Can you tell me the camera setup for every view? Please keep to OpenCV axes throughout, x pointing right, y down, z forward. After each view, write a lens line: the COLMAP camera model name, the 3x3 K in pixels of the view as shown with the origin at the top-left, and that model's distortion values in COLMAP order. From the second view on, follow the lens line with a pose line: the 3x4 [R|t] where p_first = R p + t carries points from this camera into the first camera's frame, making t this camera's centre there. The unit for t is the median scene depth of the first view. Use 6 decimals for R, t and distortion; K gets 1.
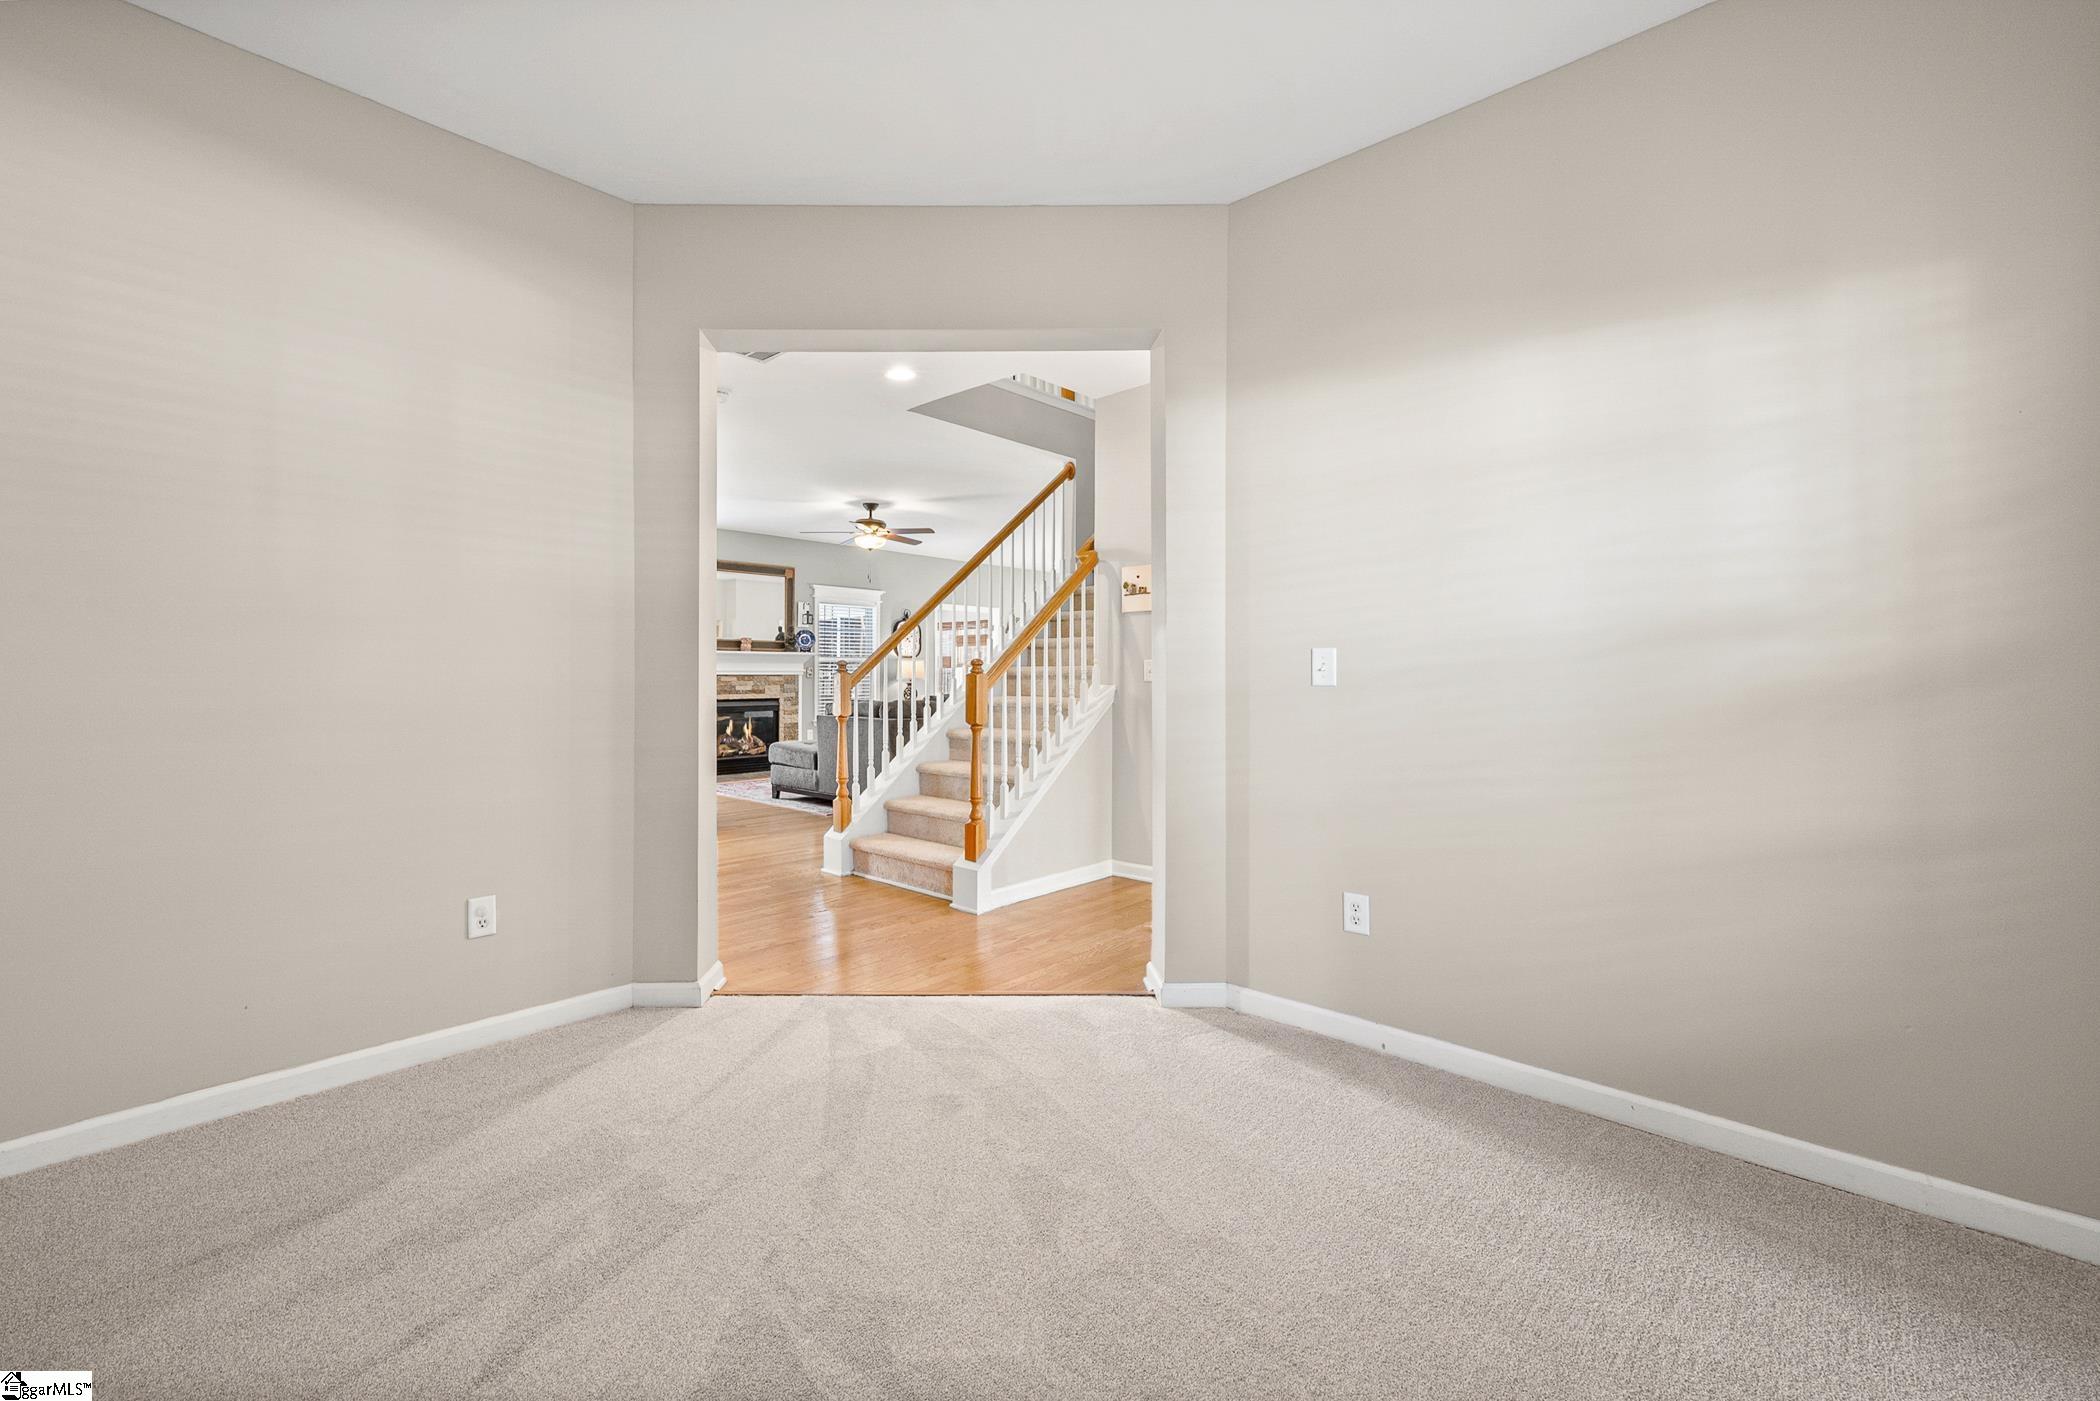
lens RADIAL K [[842.2, 0, 1046.6], [0, 842.2, 690.7], [0, 0, 1]] dist [0.000322, 0.001513]
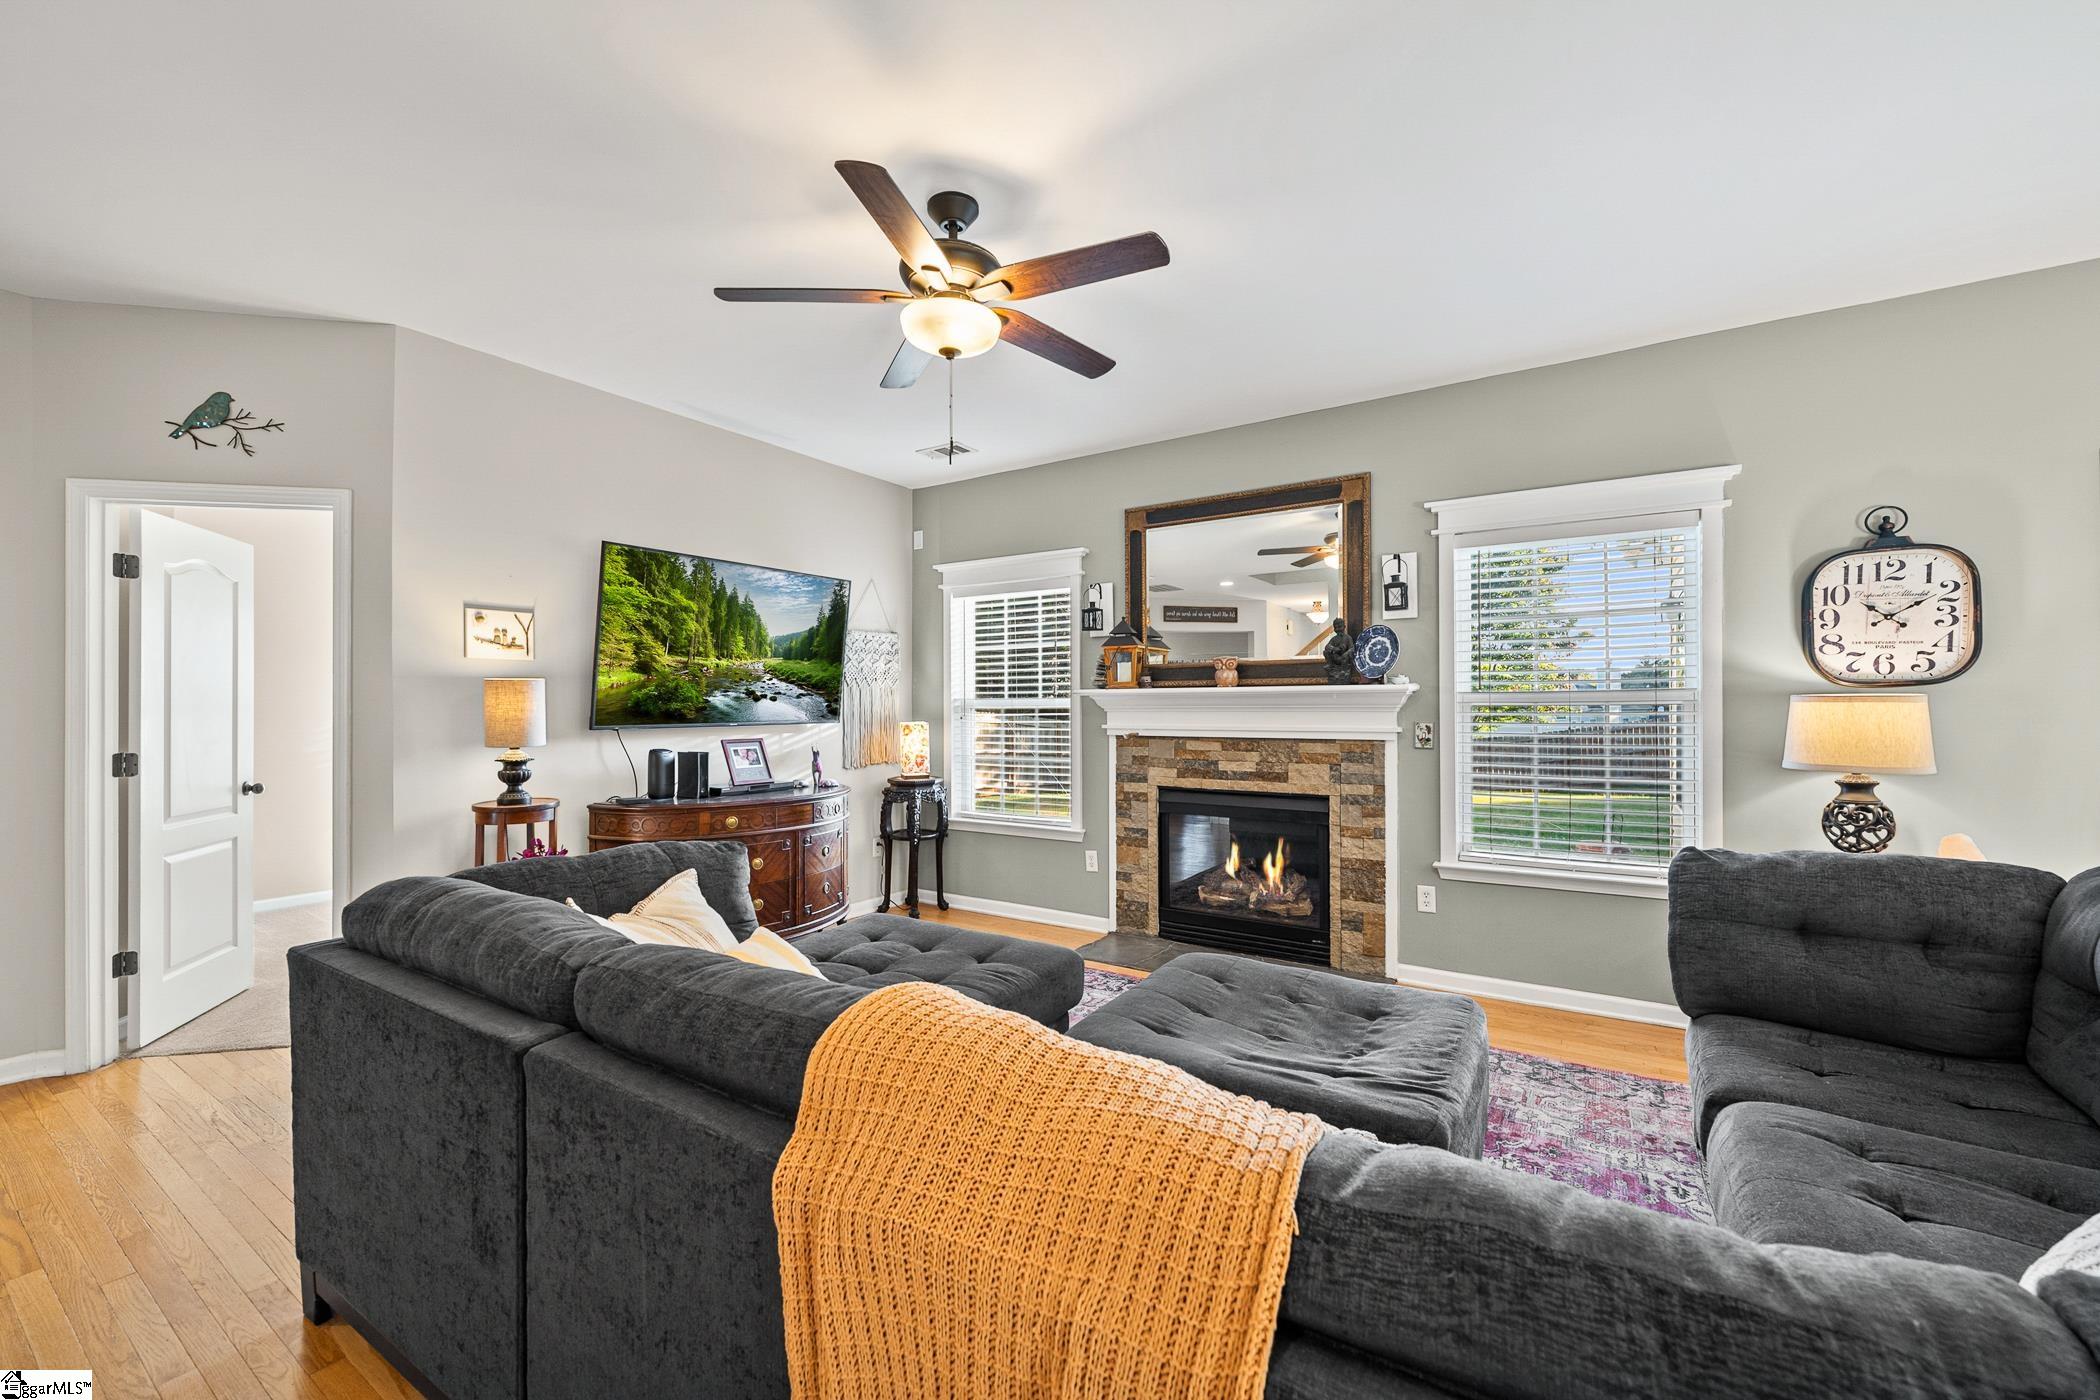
lens RADIAL K [[842.2, 0, 1048.1], [0, 842.2, 694.2], [0, 0, 1]] dist [0.000322, 0.001513]
pose [[0.136961, -0.007406, -0.990549, 0.076087], [-0.010705, 0.999903, -0.008956, -0.035924], [0.990519, 0.011831, 0.136868, 0.802438]]
